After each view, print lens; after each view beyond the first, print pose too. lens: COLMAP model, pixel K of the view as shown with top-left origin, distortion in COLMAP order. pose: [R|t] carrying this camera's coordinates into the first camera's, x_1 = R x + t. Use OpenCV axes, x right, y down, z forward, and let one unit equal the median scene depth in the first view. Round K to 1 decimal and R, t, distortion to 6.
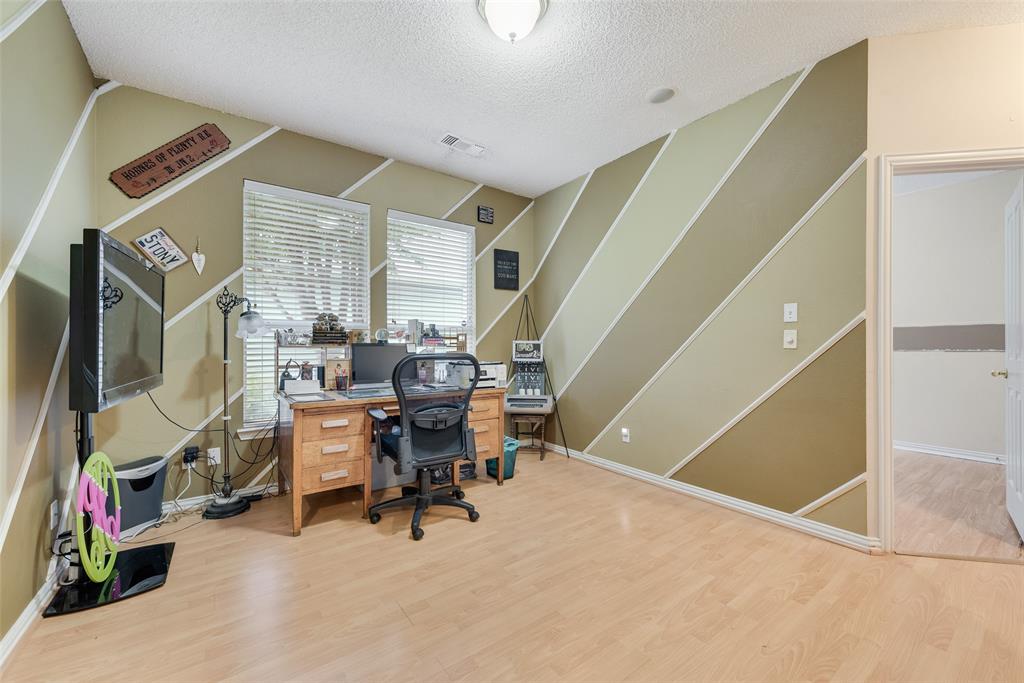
lens RADIAL K [[401.8, 0, 510.6], [0, 401.8, 344.8], [0, 0, 1]] dist [0.015134, -0.004747]
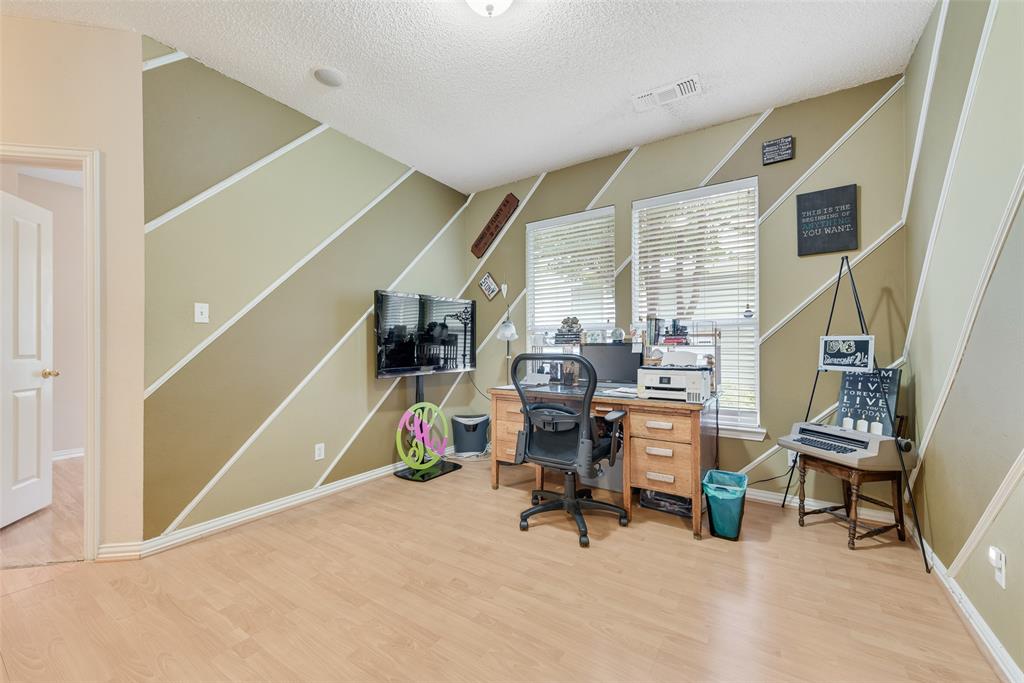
lens RADIAL K [[401.8, 0, 511.6], [0, 401.8, 344.3], [0, 0, 1]] dist [0.015134, -0.004747]
pose [[0.345939, -0.005639, -0.938240, 0.486507], [0.008260, 0.999961, -0.002964, 0.000385], [0.938221, -0.006724, 0.345972, 0.397144]]
